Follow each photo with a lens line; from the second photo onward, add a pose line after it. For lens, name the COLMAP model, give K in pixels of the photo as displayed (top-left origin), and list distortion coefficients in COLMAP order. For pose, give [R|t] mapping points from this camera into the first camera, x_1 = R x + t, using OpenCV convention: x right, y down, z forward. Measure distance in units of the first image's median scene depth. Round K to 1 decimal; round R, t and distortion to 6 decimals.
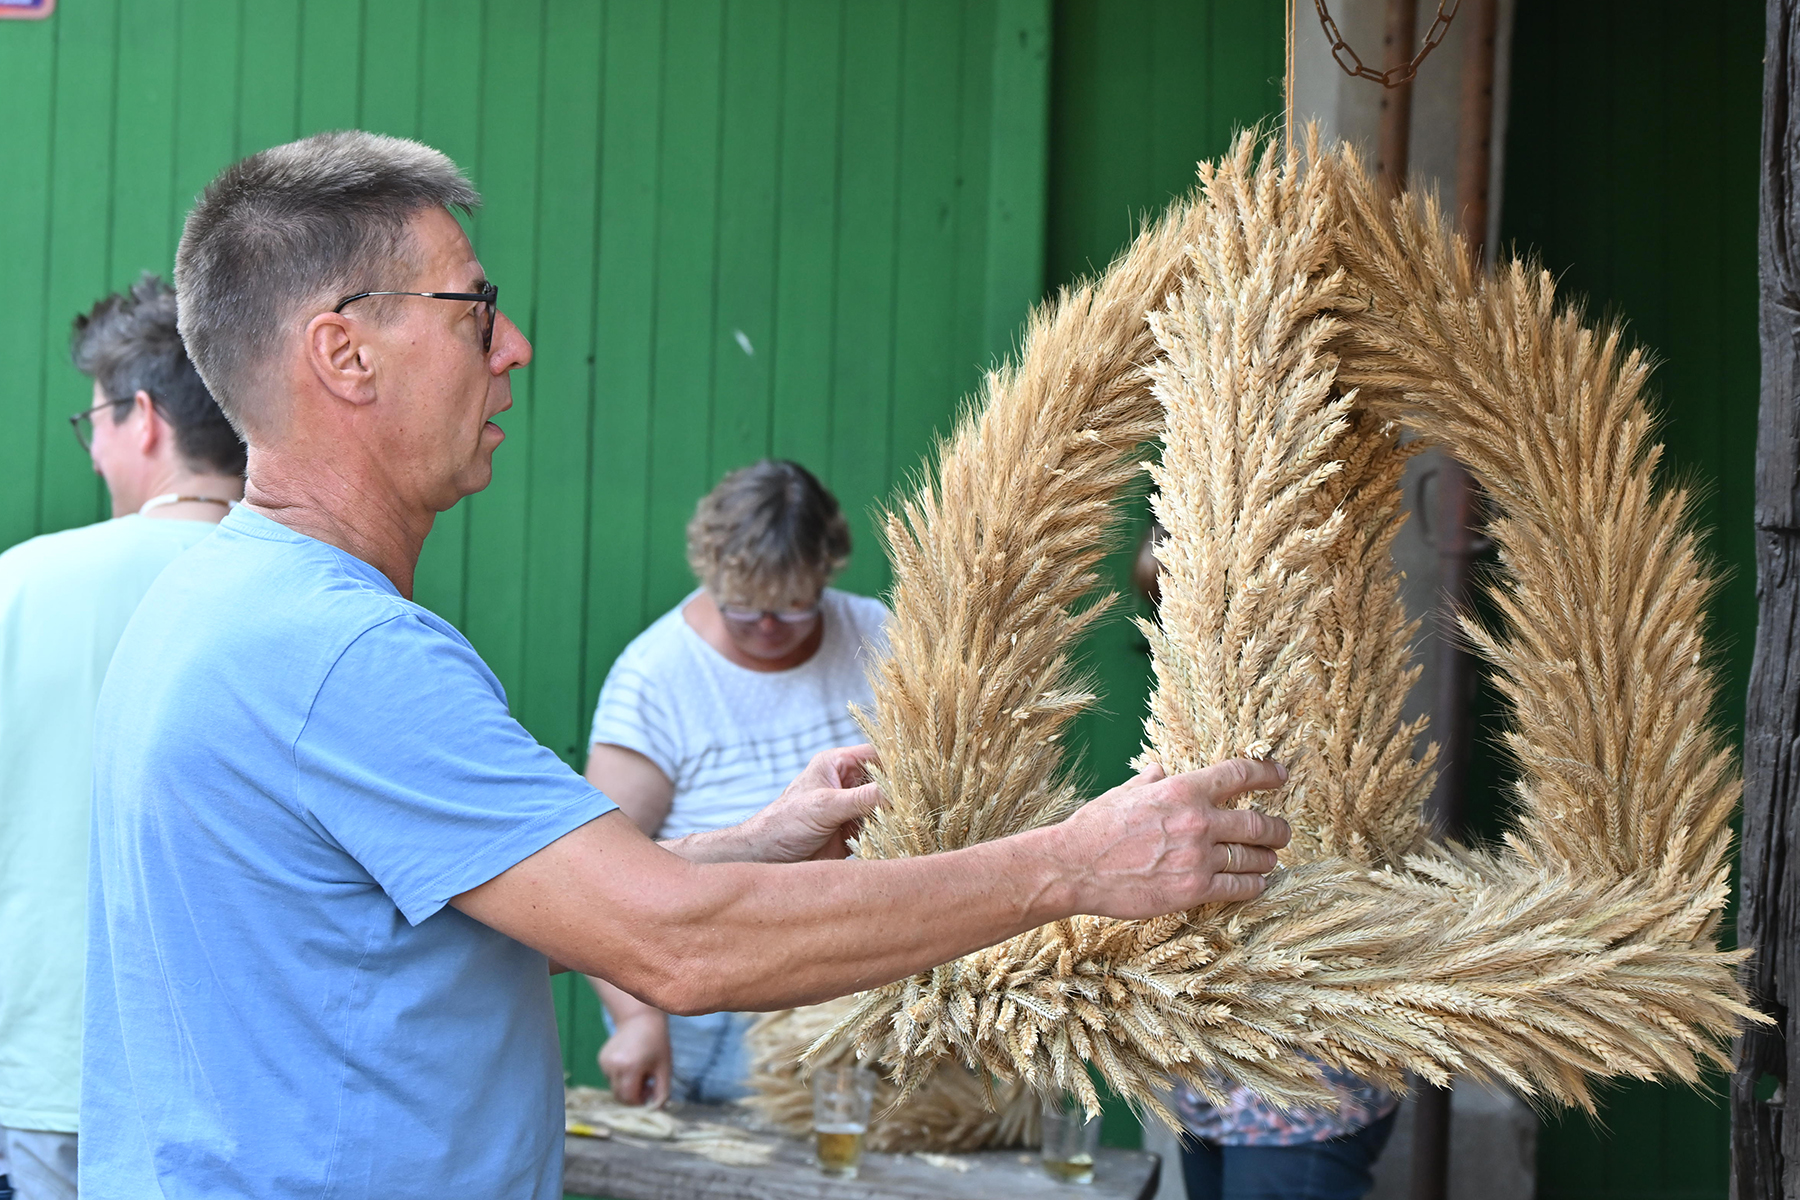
lens RADIAL K [[3720.5, 0, 900.0], [0, 3720.5, 600.0], [0, 0, 1]] dist [-0.101552, 0.792981]
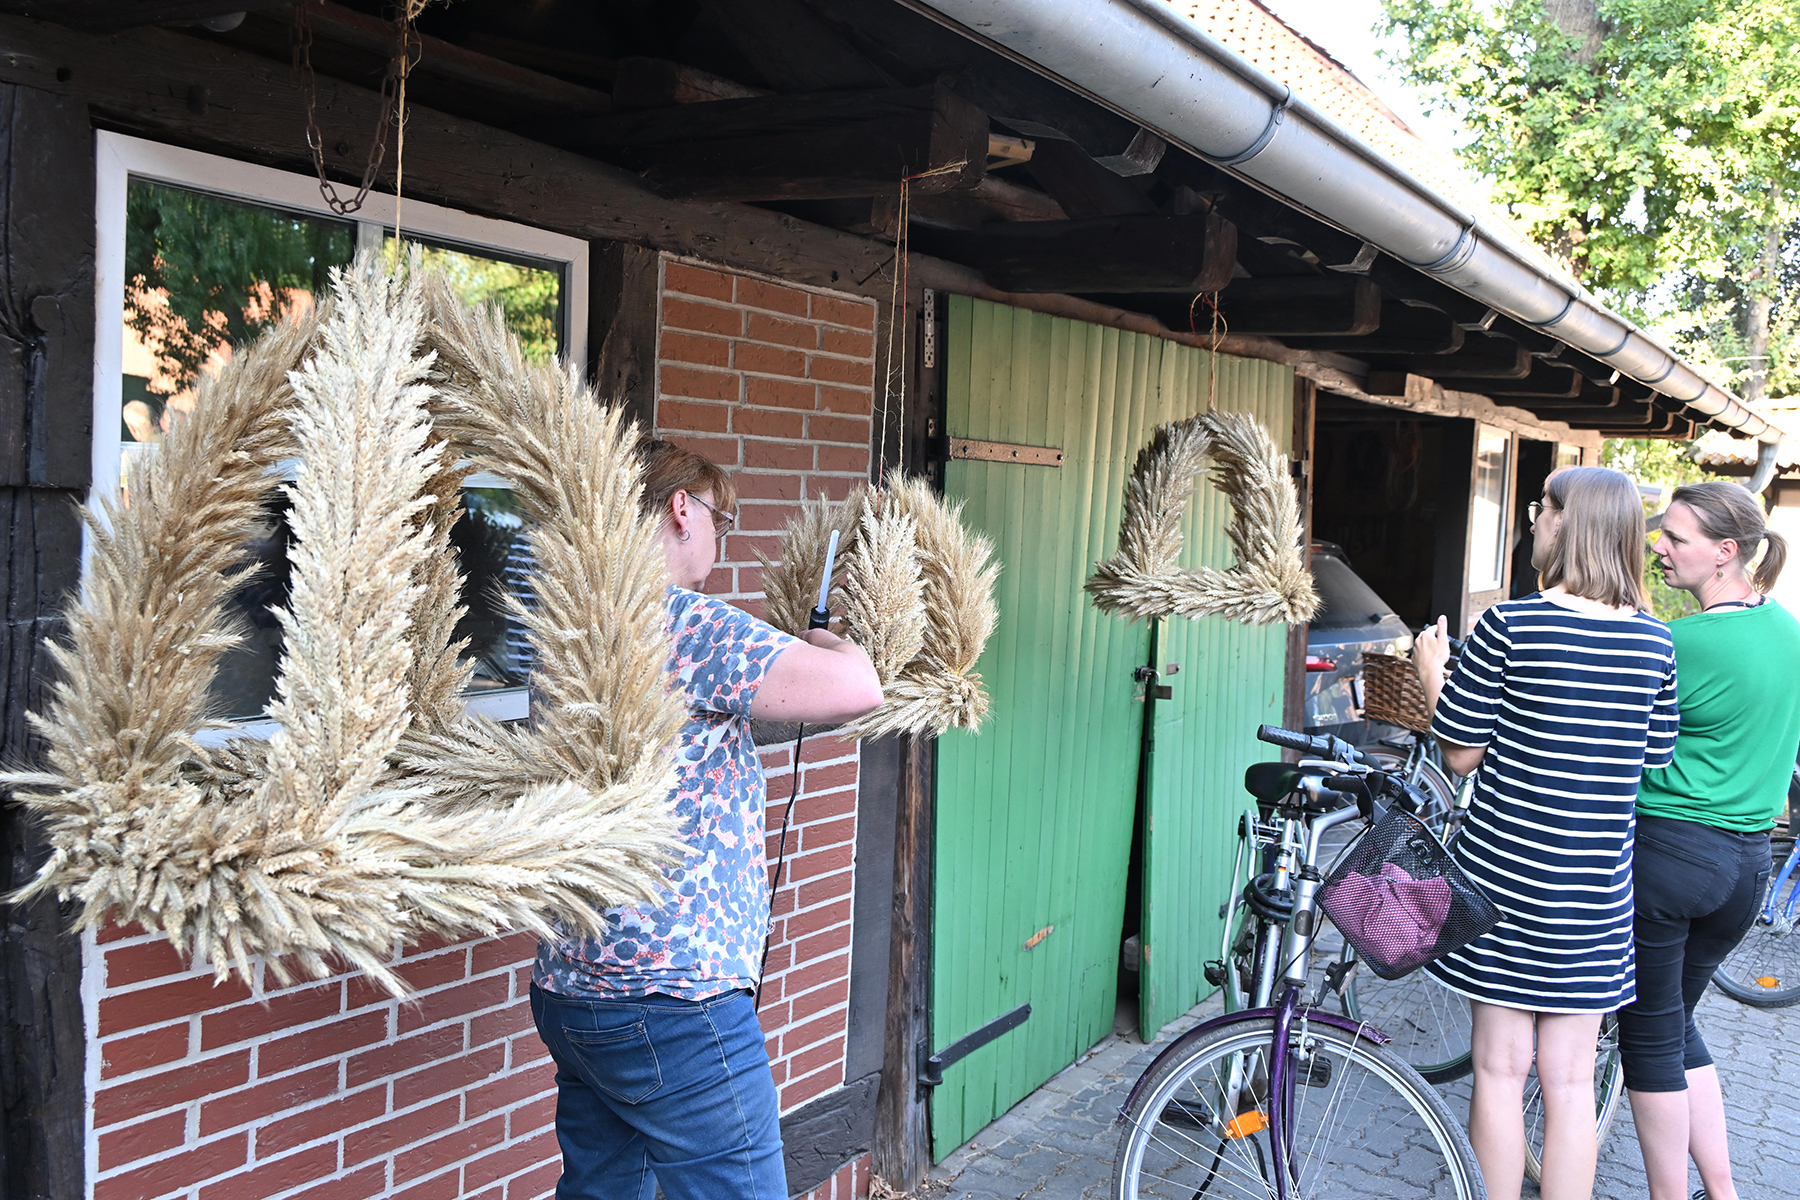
lens RADIAL K [[1700.3, 0, 900.0], [0, 1700.3, 600.0], [0, 0, 1]] dist [0.000158, -0.000004]
pose [[0.915184, 0.025401, 0.402236, 0.021858], [-0.046267, 0.998036, 0.042243, -0.028878], [-0.400373, -0.057270, 0.914561, 0.318173]]
